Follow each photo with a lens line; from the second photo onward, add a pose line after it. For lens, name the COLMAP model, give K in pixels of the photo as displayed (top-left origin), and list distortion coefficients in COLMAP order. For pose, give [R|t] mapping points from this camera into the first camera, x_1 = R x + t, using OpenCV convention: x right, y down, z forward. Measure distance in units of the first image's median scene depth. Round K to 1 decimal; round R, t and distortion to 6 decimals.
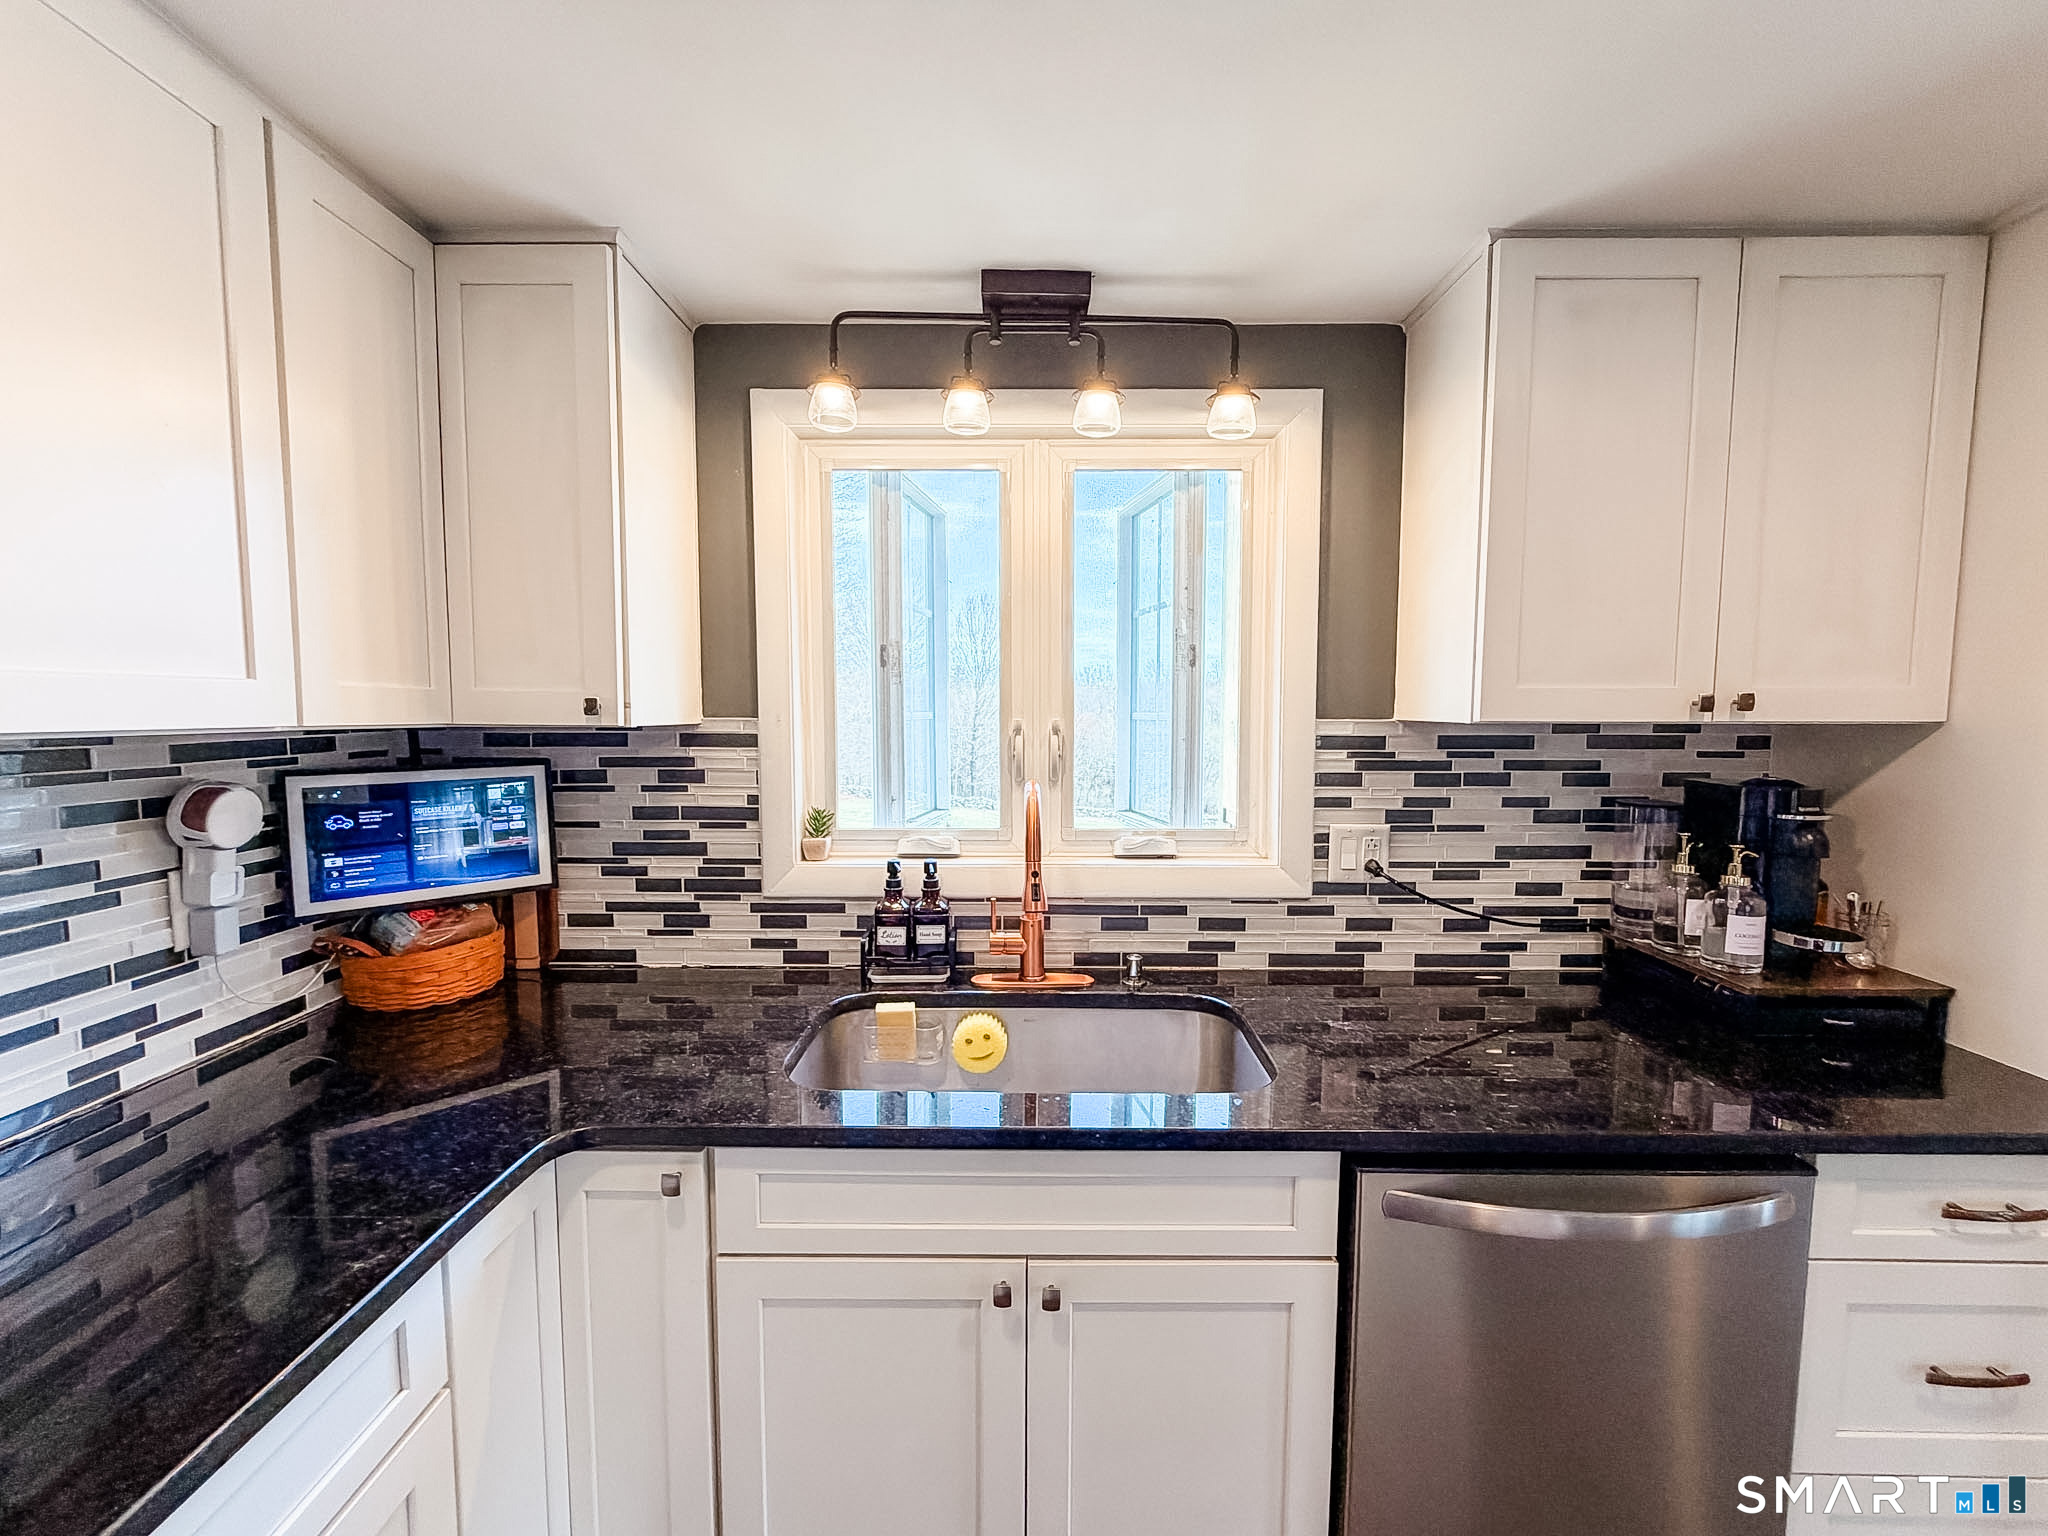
lens RADIAL K [[834.7, 0, 1024.0], [0, 834.7, 768.0], [0, 0, 1]] dist [0.001014, -0.000230]
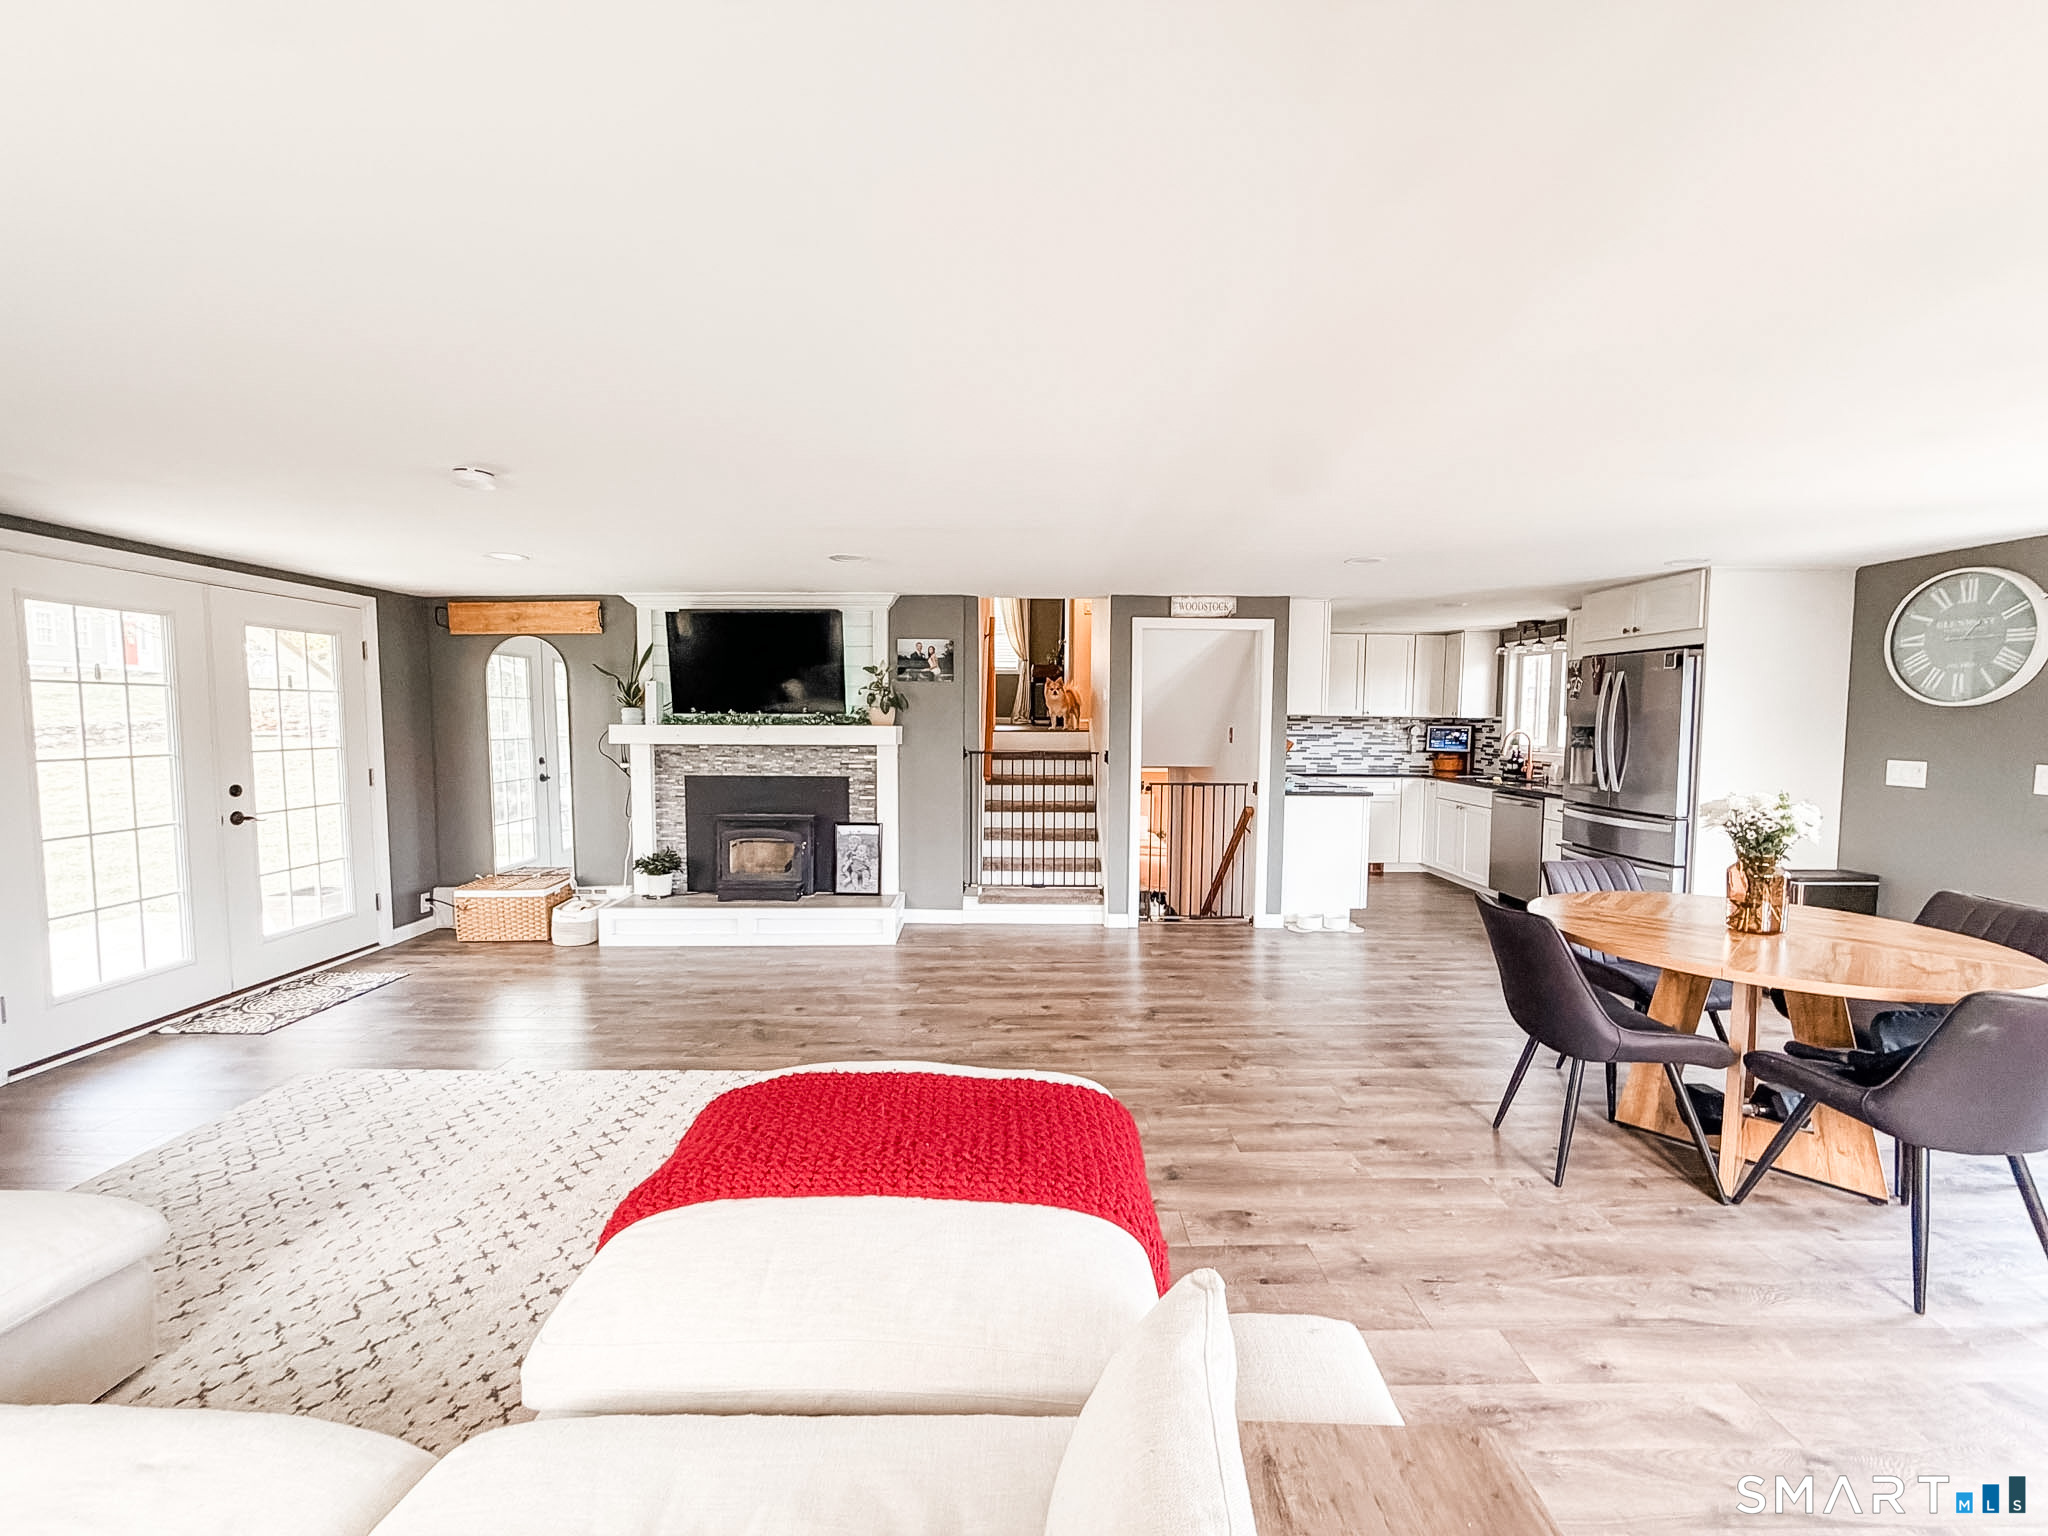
lens RADIAL K [[819.1, 0, 1024.0], [0, 819.1, 768.0], [0, 0, 1]] dist [0.002359, -0.000803]
pose [[0.010126, 0.063227, -0.997948, 3.940294], [-0.081696, 0.994715, 0.062194, 0.144841], [0.996606, 0.080898, 0.015238, -1.534725]]
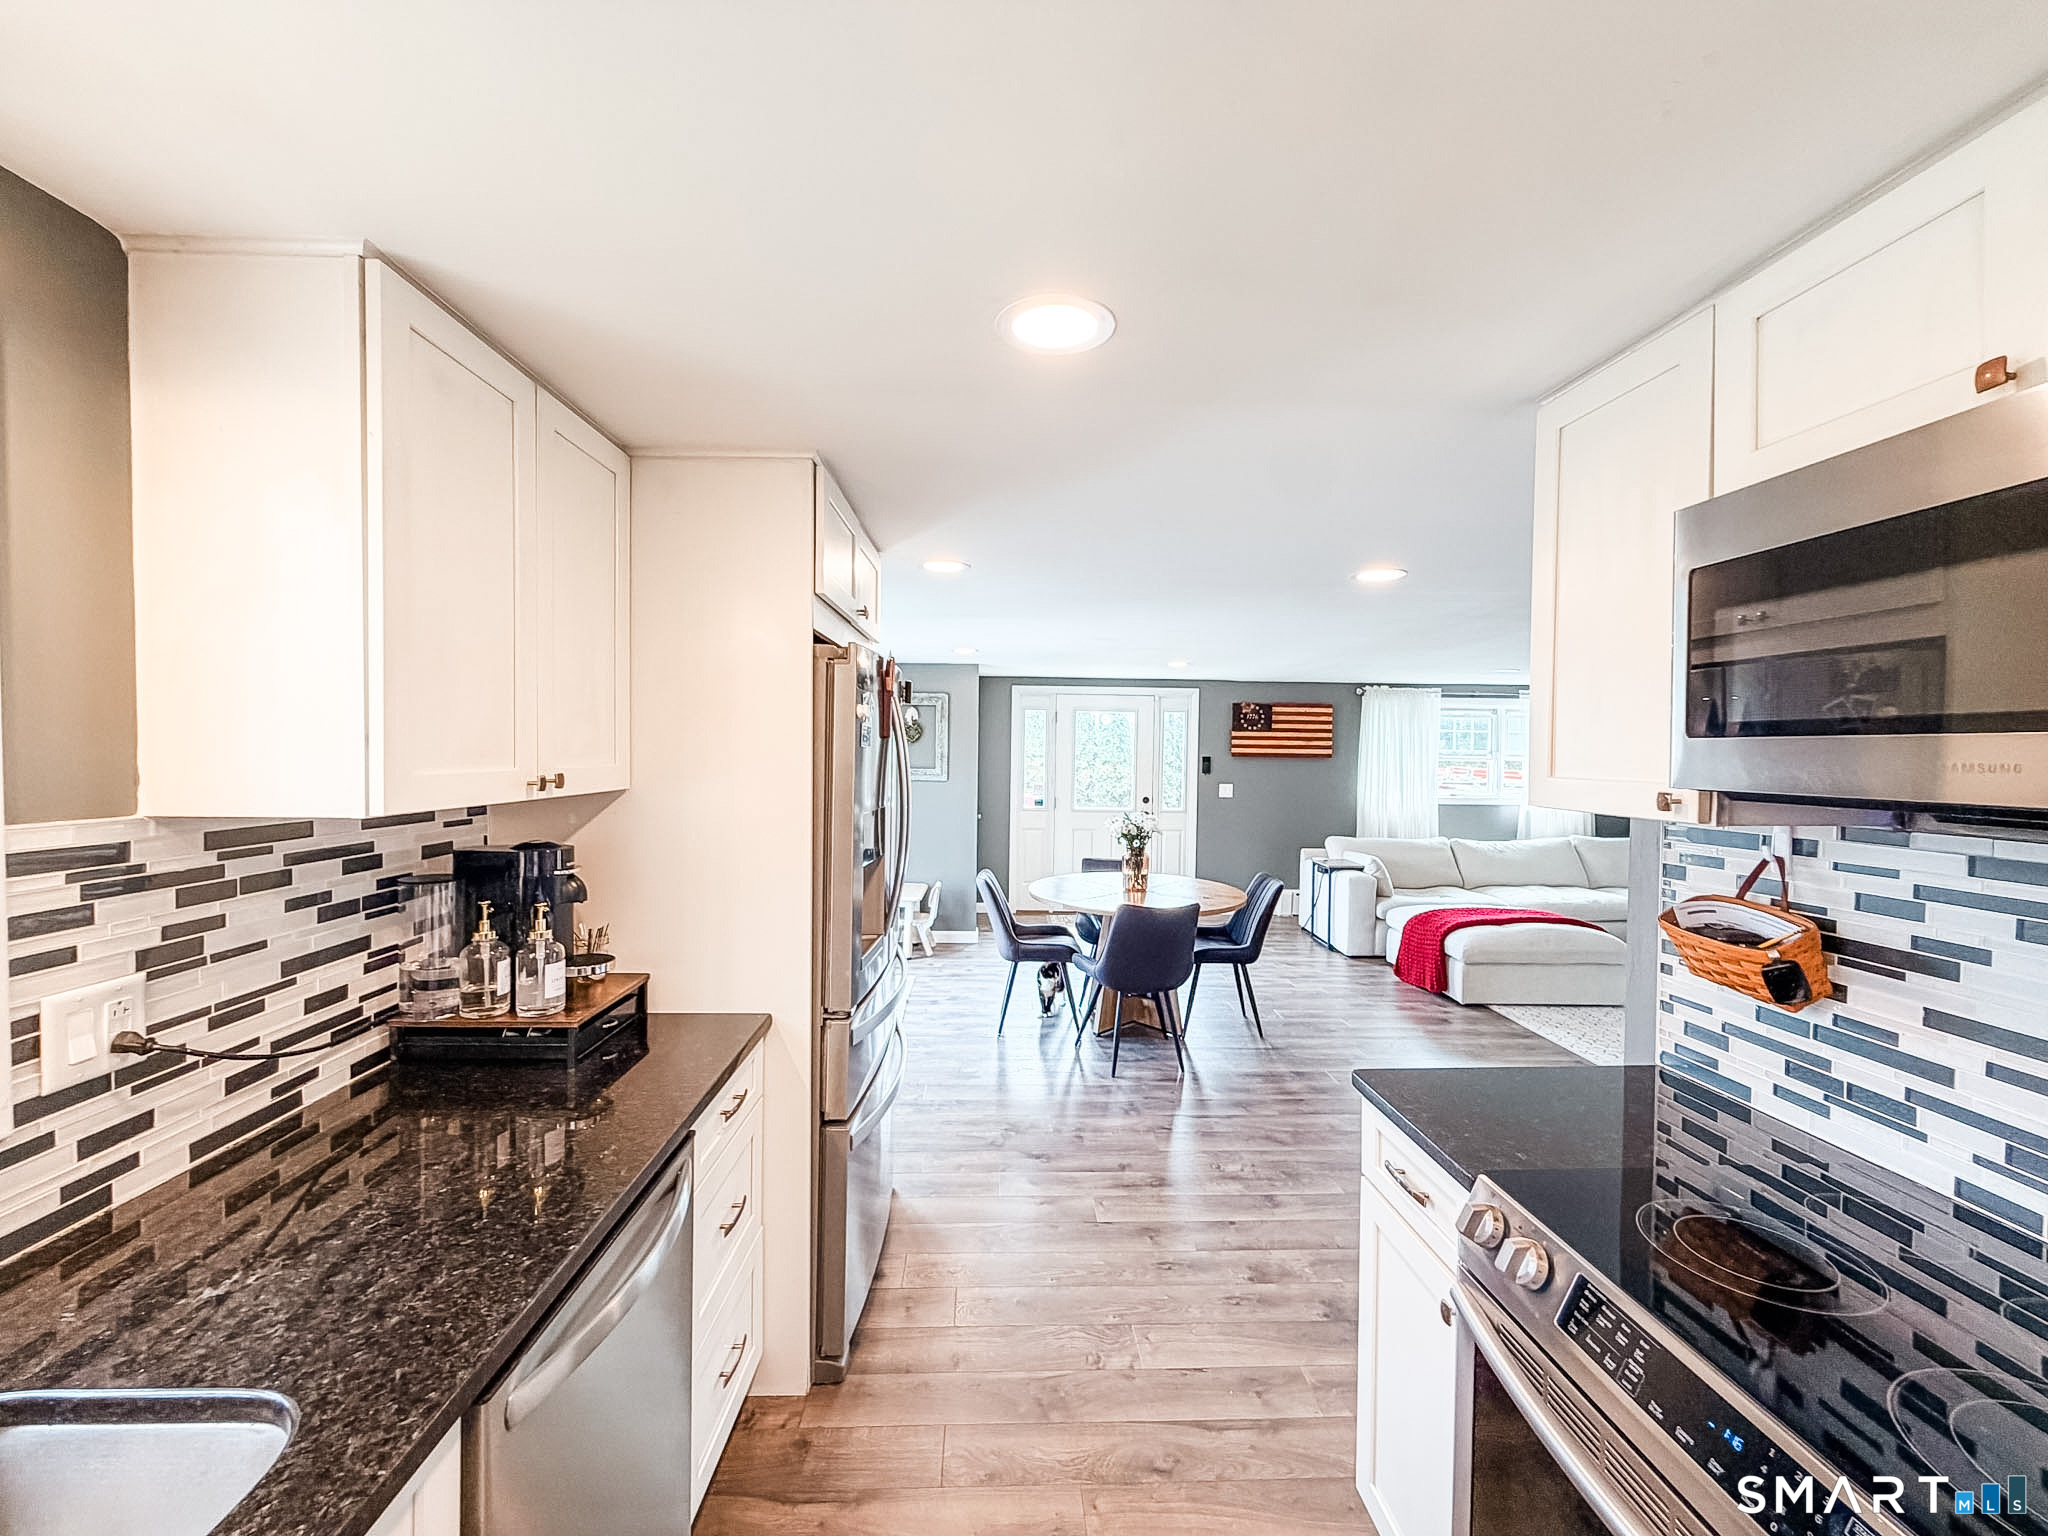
lens RADIAL K [[819.1, 0, 1024.0], [0, 819.1, 768.0], [0, 0, 1]] dist [0.002359, -0.000803]
pose [[-0.039977, -0.024718, 0.998895, -0.245536], [0.065058, 0.997508, 0.027287, -0.067635], [-0.997080, 0.066077, -0.038269, 0.308249]]
